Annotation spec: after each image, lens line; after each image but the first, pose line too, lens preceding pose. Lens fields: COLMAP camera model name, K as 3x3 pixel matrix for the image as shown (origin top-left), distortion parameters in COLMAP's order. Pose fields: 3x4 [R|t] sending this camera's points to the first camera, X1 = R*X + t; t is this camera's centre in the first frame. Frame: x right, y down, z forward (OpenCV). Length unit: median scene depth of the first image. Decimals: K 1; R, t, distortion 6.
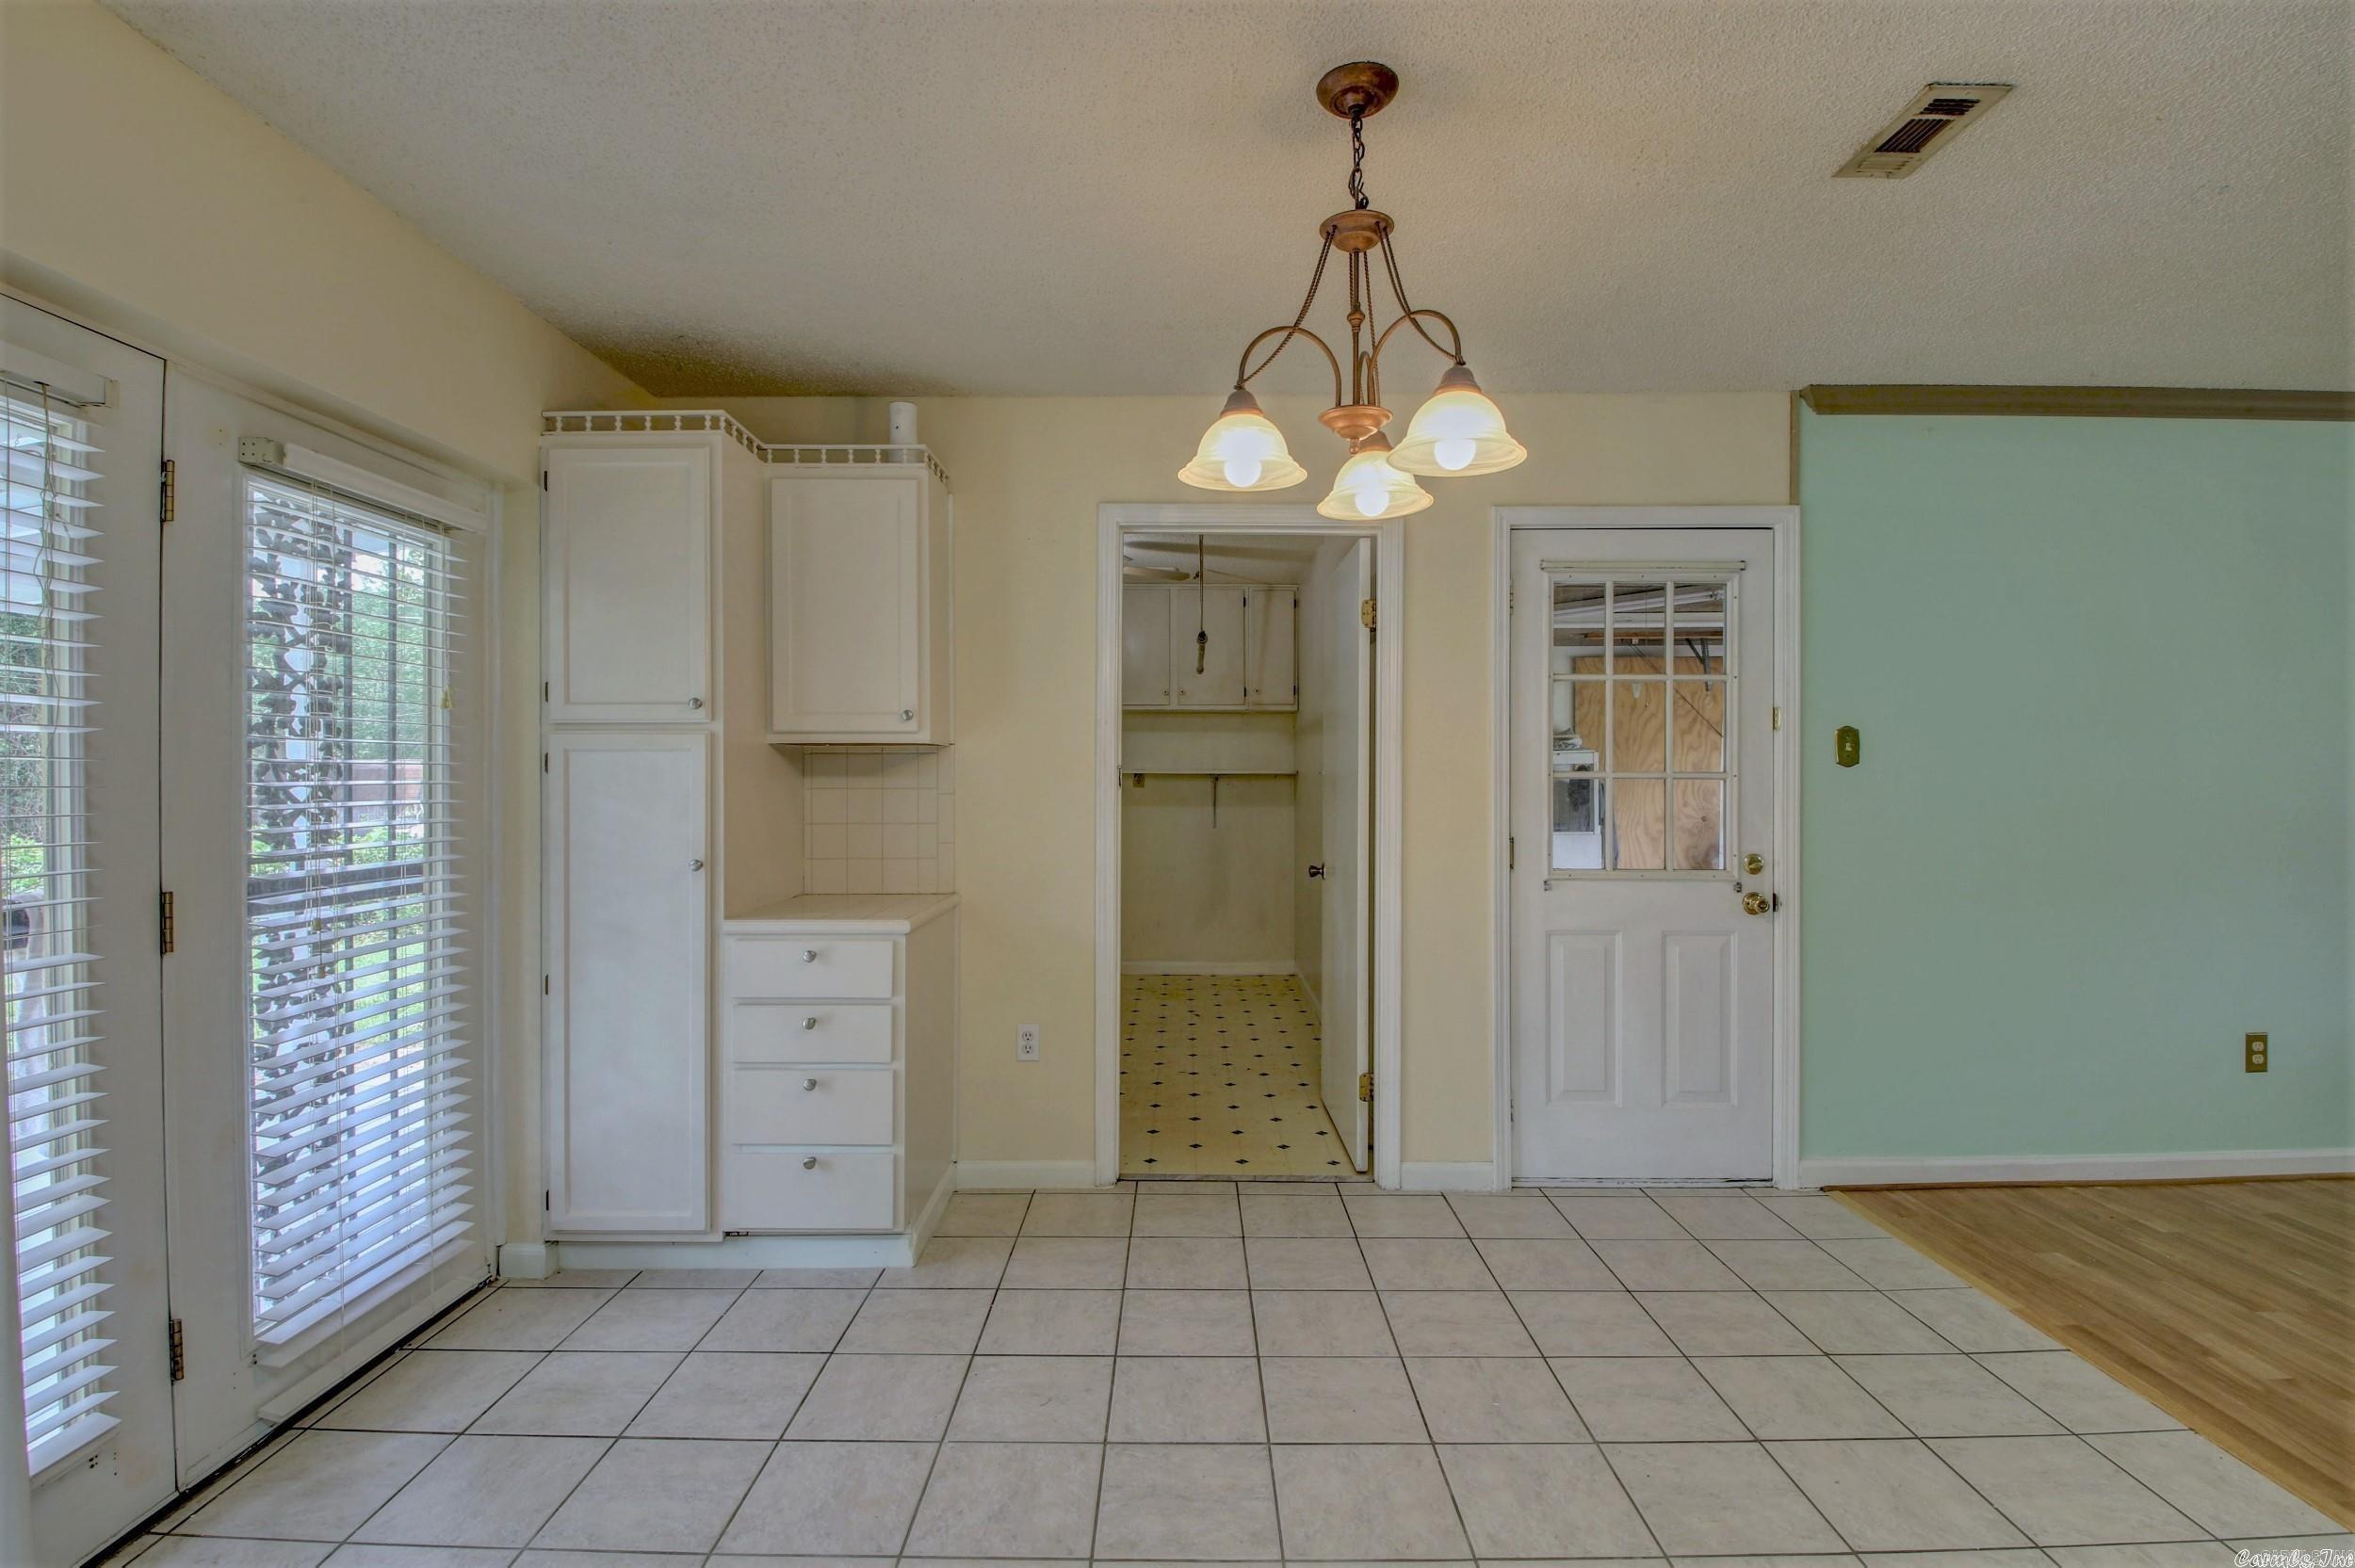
lens RADIAL K [[1094.6, 0, 1178.2], [0, 1094.6, 772.2], [0, 0, 1]] dist [0.003834, -0.018100]
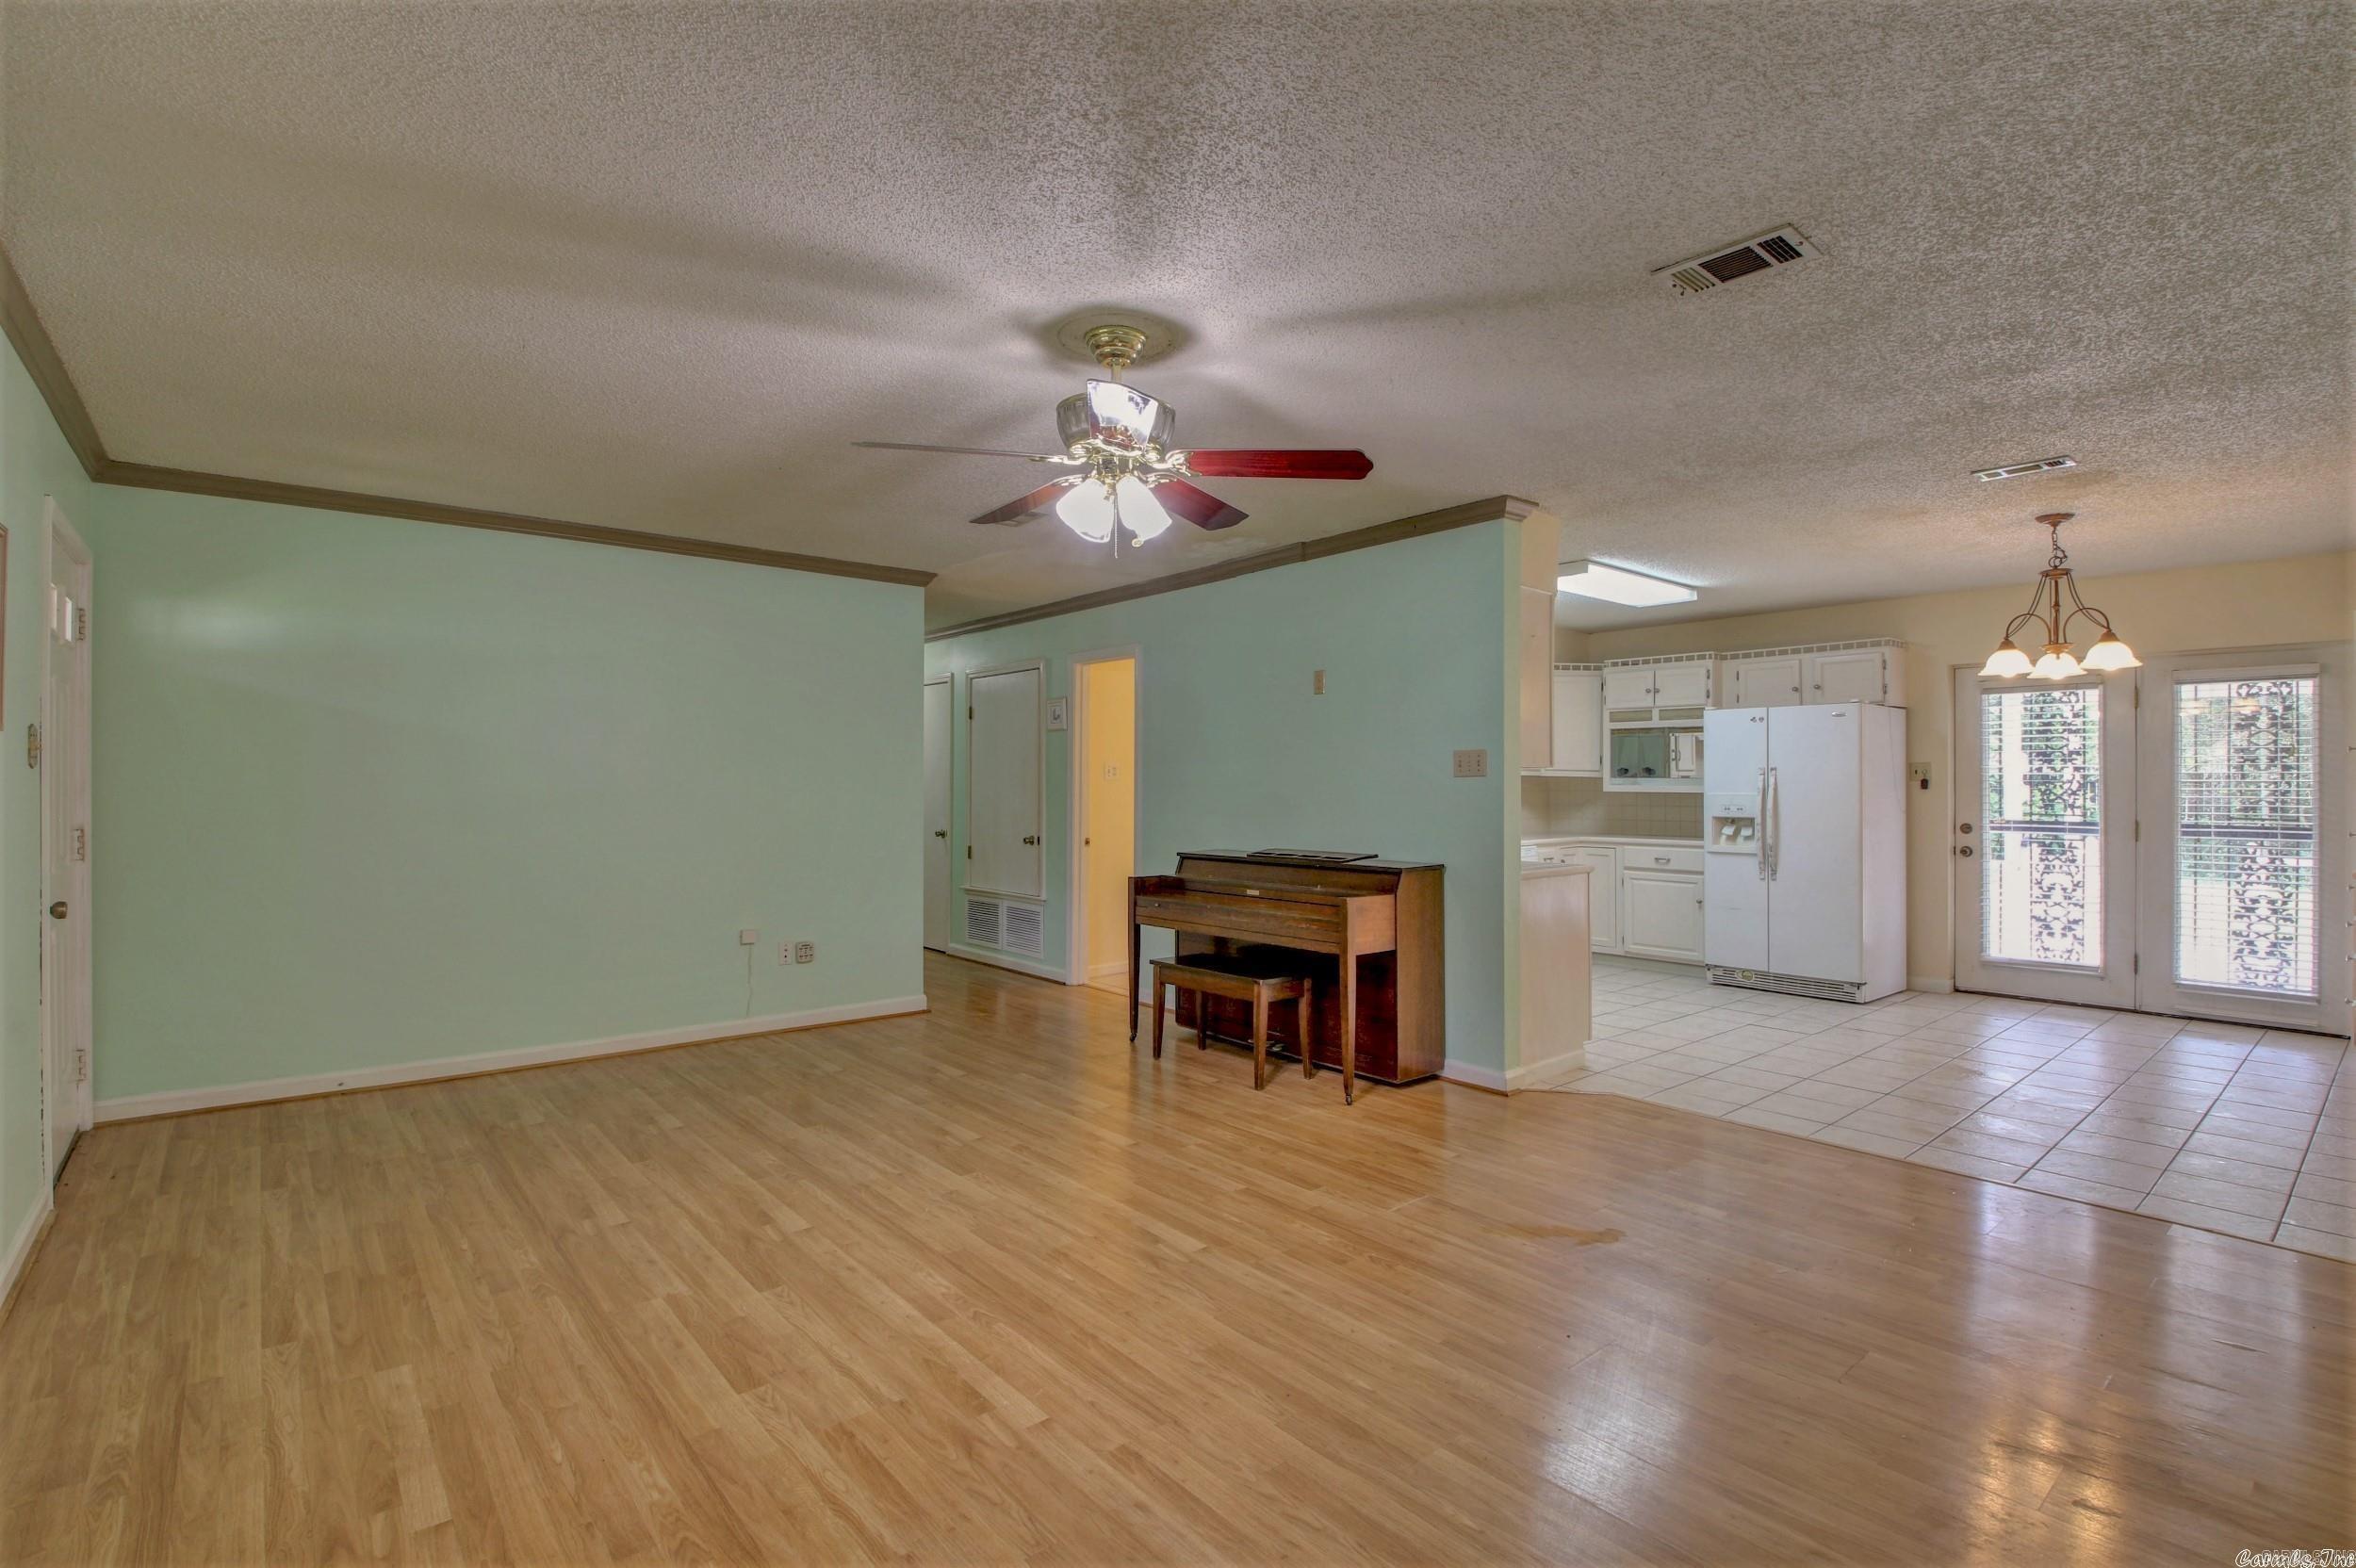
lens RADIAL K [[1095.2, 0, 1176.1], [0, 1095.2, 773.3], [0, 0, 1]] dist [0.003834, -0.018100]
pose [[-0.761941, -0.004044, -0.647634, 2.075215], [0.001429, 0.999968, -0.007925, -0.007672], [0.647645, -0.006964, -0.761910, 0.990982]]
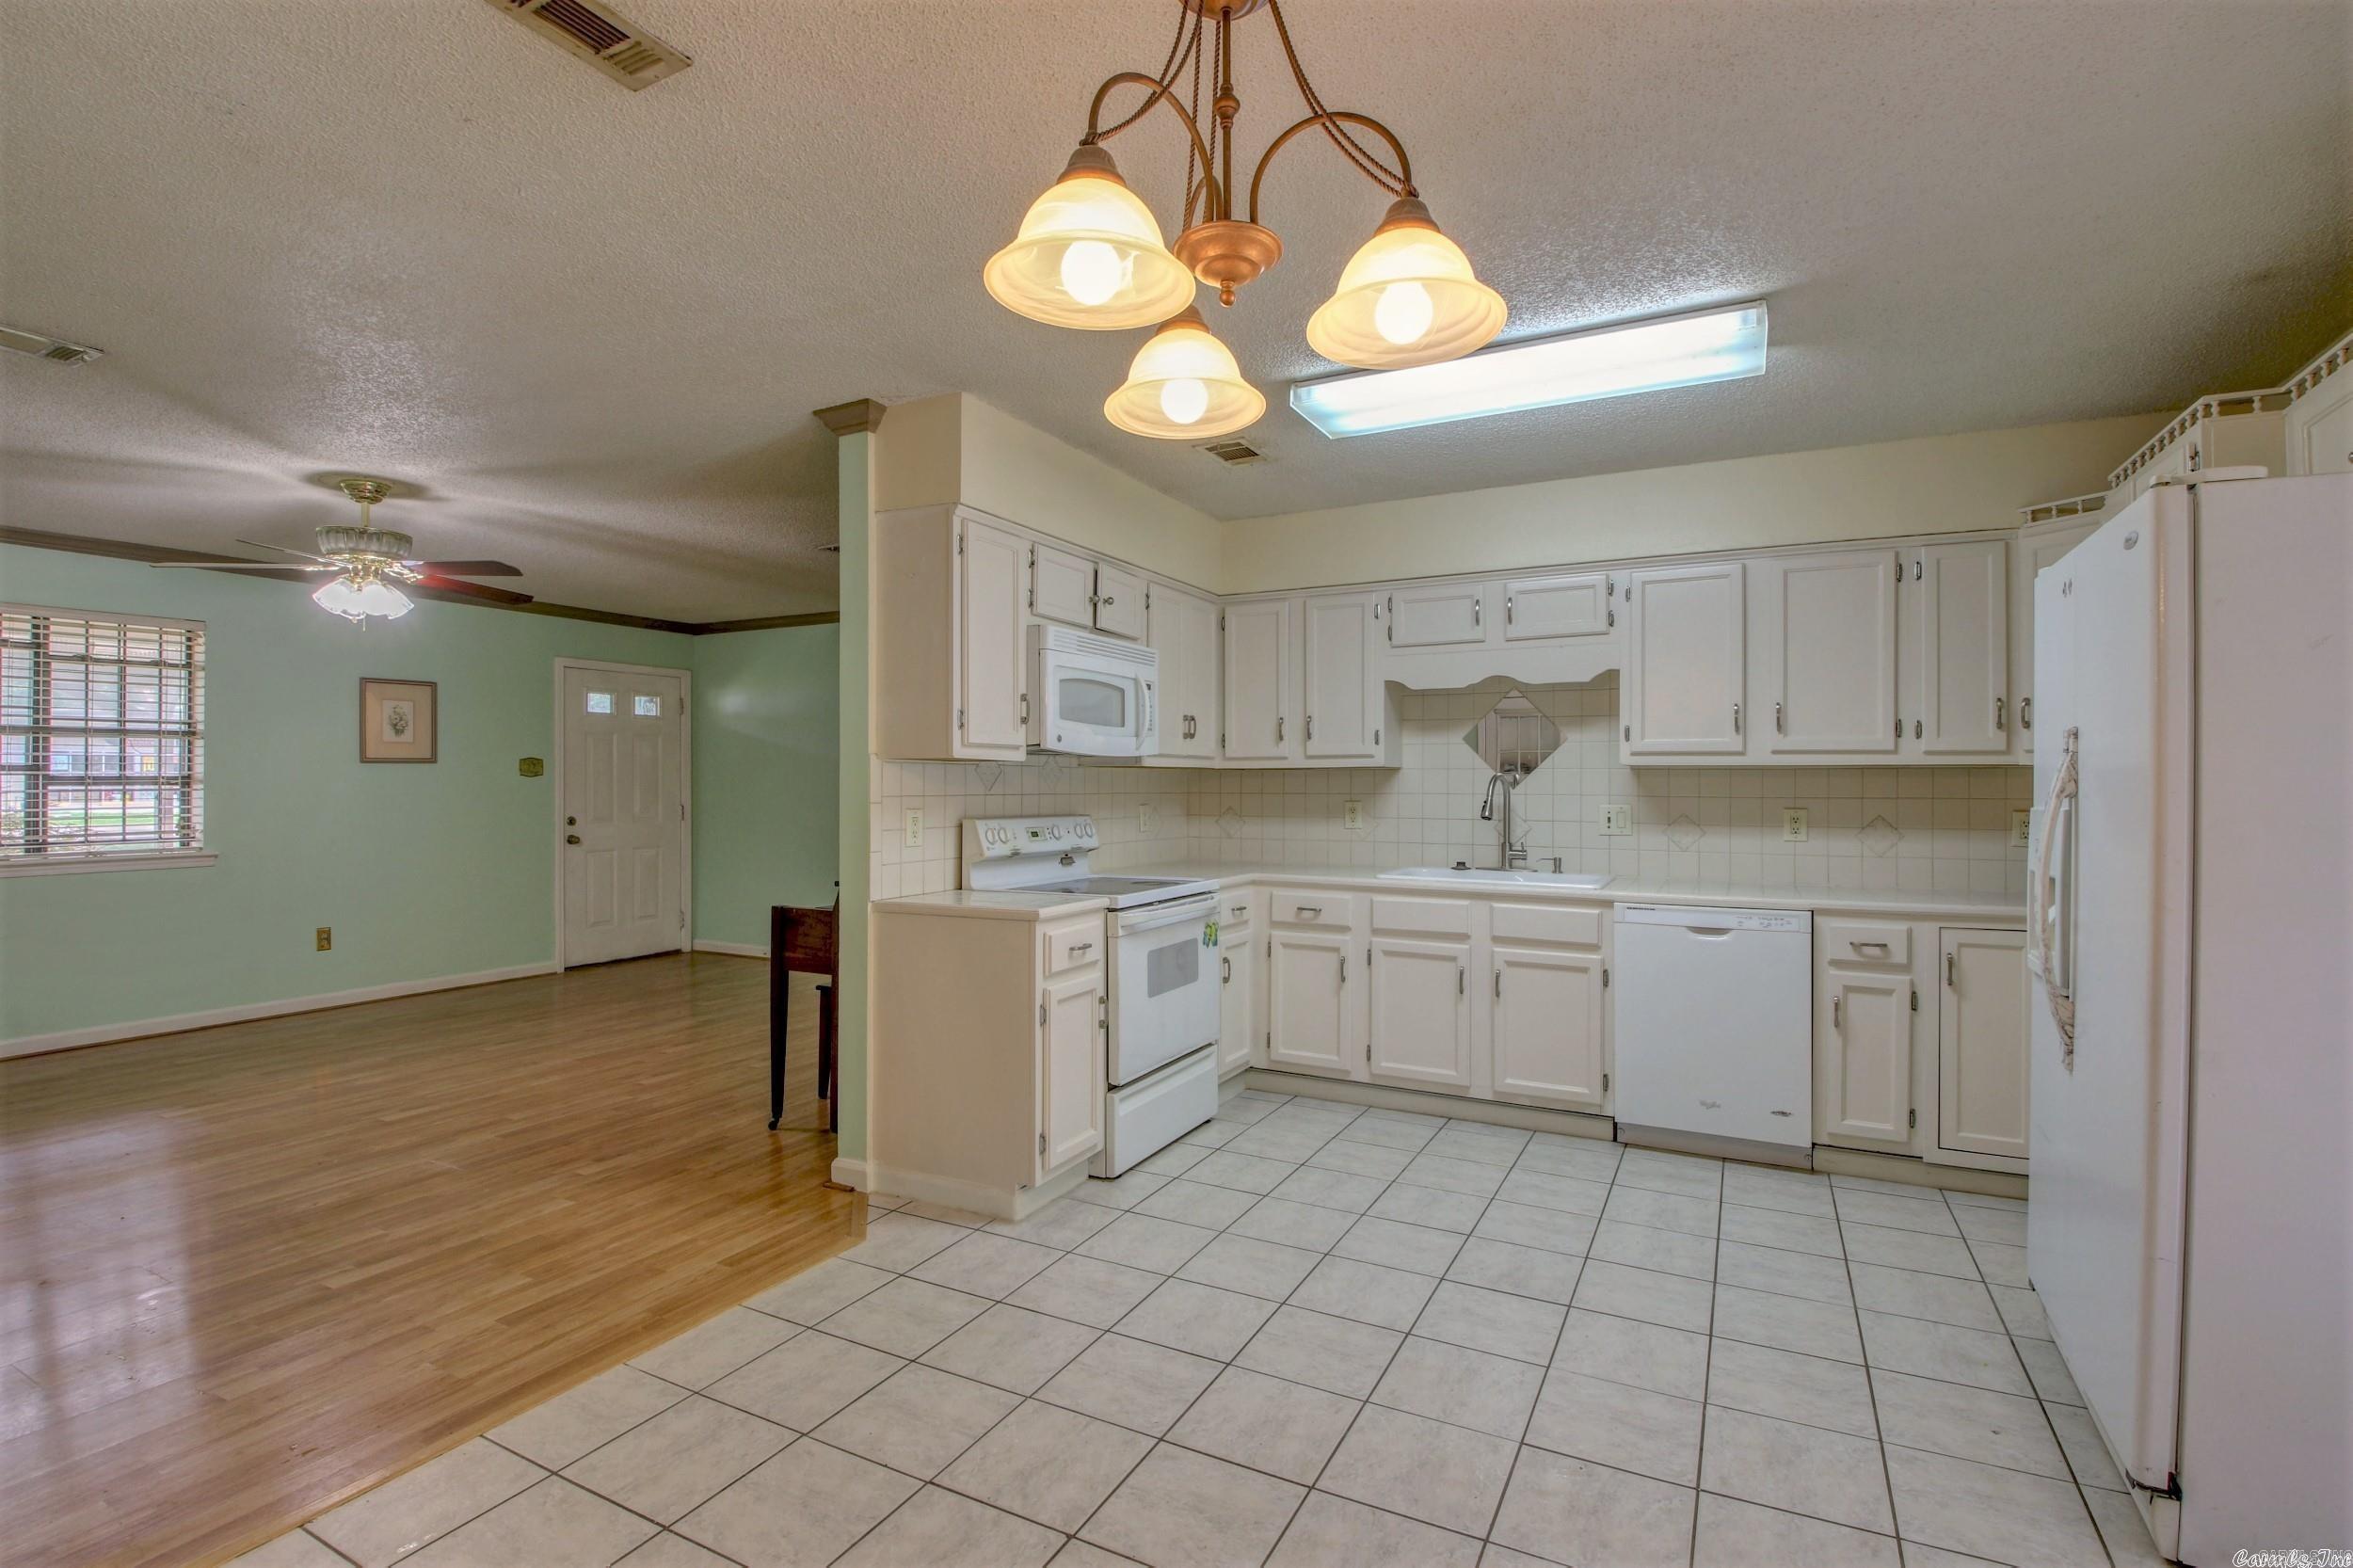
lens RADIAL K [[1093.8, 0, 1181.0], [0, 1093.8, 764.6], [0, 0, 1]] dist [0.003834, -0.018100]
pose [[-0.888382, 0.011004, 0.458972, -0.084148], [0.002249, 0.999805, -0.019619, -0.000079], [-0.459099, -0.016397, -0.888234, 1.002202]]
